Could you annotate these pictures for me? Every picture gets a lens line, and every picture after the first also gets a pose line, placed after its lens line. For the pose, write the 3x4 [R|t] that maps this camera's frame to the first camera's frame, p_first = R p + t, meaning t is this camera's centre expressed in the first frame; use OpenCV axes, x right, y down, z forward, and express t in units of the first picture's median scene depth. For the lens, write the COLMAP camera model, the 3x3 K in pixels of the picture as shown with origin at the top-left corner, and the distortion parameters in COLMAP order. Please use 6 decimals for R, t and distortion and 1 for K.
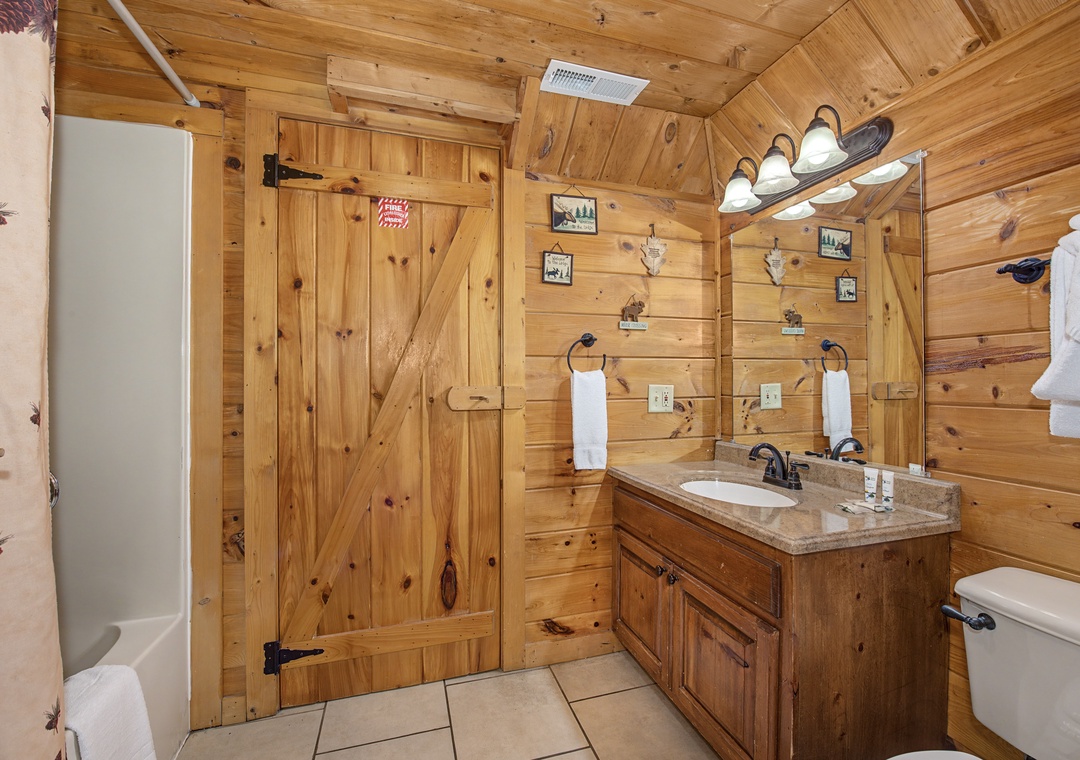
lens RADIAL K [[458.7, 0, 534.2], [0, 458.7, 375.0], [0, 0, 1]] dist [0.010171, -0.000170]
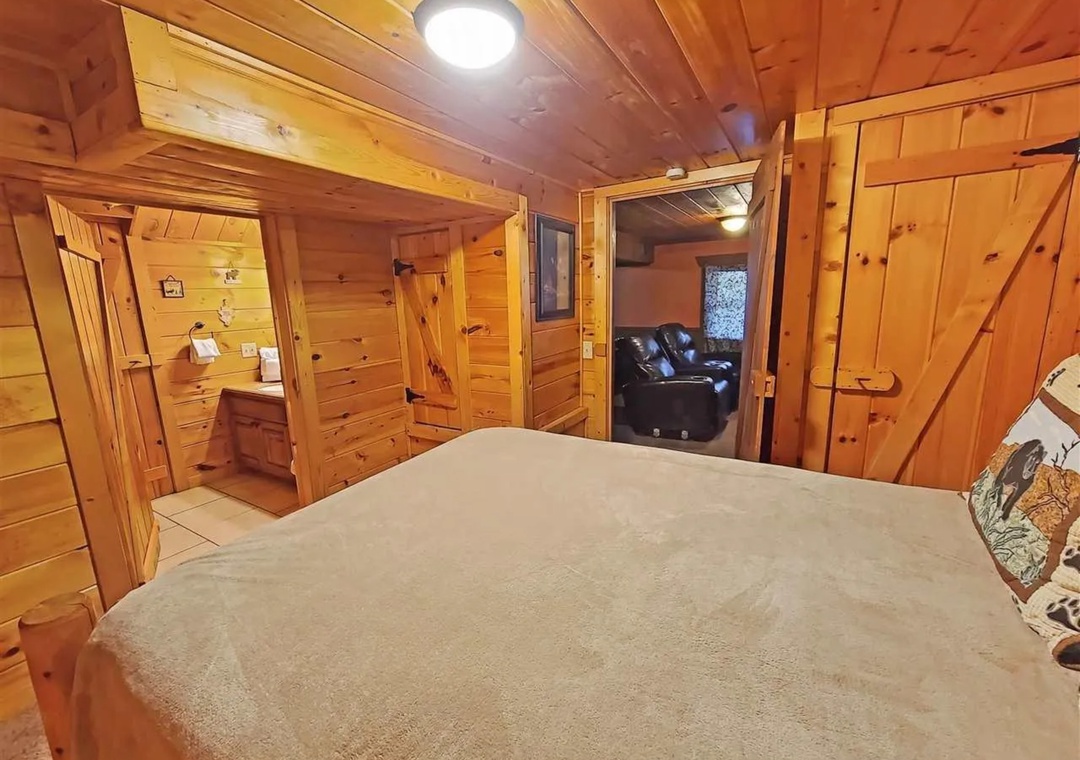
lens RADIAL K [[458.7, 0, 529.5], [0, 458.7, 378.8], [0, 0, 1]] dist [0.010171, -0.000170]
pose [[0.764783, -0.151075, 0.626325, -0.074291], [0.040406, 0.981453, 0.187395, -0.167115], [-0.643019, -0.118009, 0.756703, -1.457662]]
